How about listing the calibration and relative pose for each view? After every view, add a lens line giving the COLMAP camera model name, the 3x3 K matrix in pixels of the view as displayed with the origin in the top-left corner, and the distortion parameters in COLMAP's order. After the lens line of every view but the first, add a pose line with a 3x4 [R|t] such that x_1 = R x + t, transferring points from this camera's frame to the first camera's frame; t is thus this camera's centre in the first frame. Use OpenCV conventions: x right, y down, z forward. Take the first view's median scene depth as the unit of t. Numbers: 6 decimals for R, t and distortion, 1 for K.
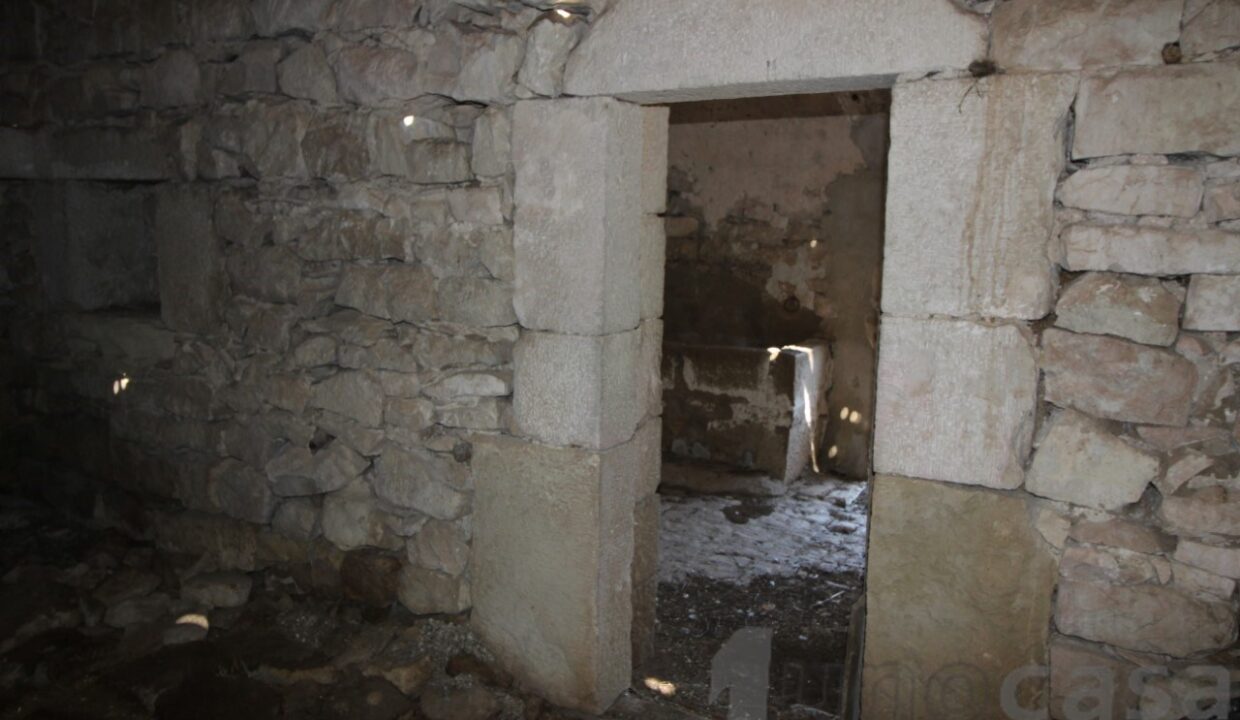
lens RADIAL K [[889.2, 0, 618.2], [0, 889.2, 354.8], [0, 0, 1]] dist [0.014355, -0.005495]
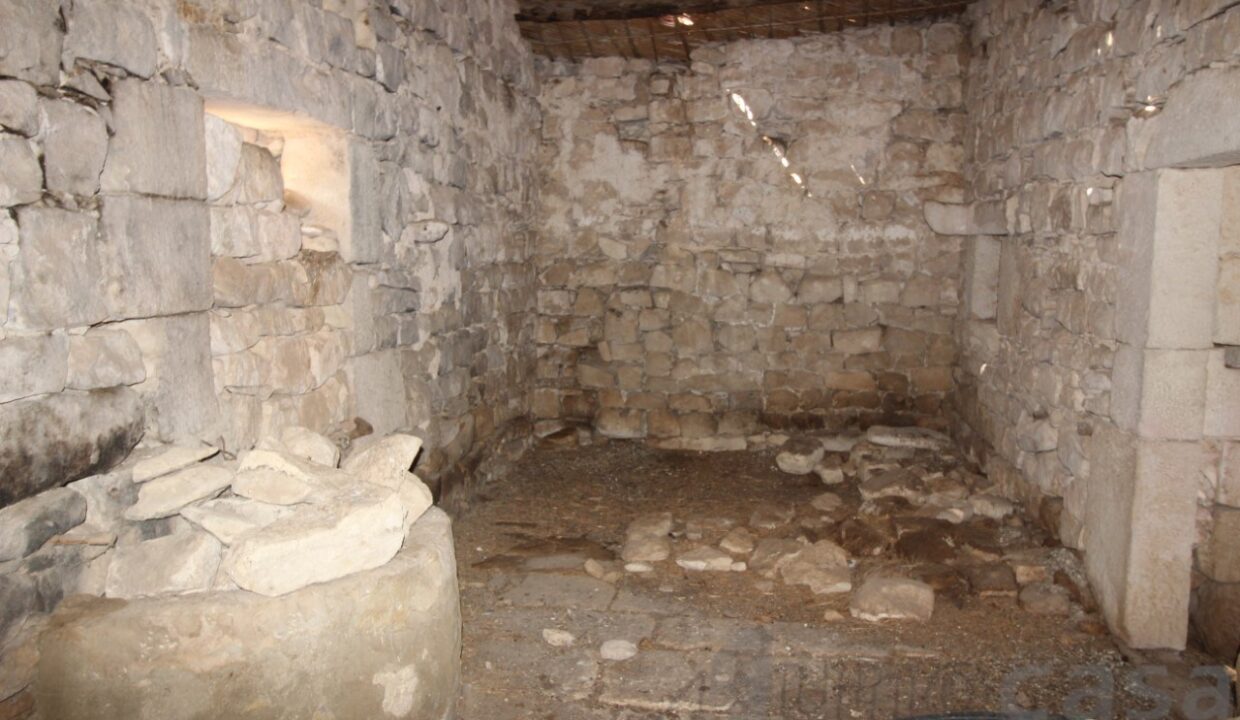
lens RADIAL K [[889.2, 0, 618.2], [0, 889.2, 354.8], [0, 0, 1]] dist [0.014355, -0.005495]
pose [[0.358301, 0.098295, -0.928417, 0.732464], [-0.138659, 0.989016, 0.051198, 0.023319], [0.923252, 0.110390, 0.367995, -0.163417]]
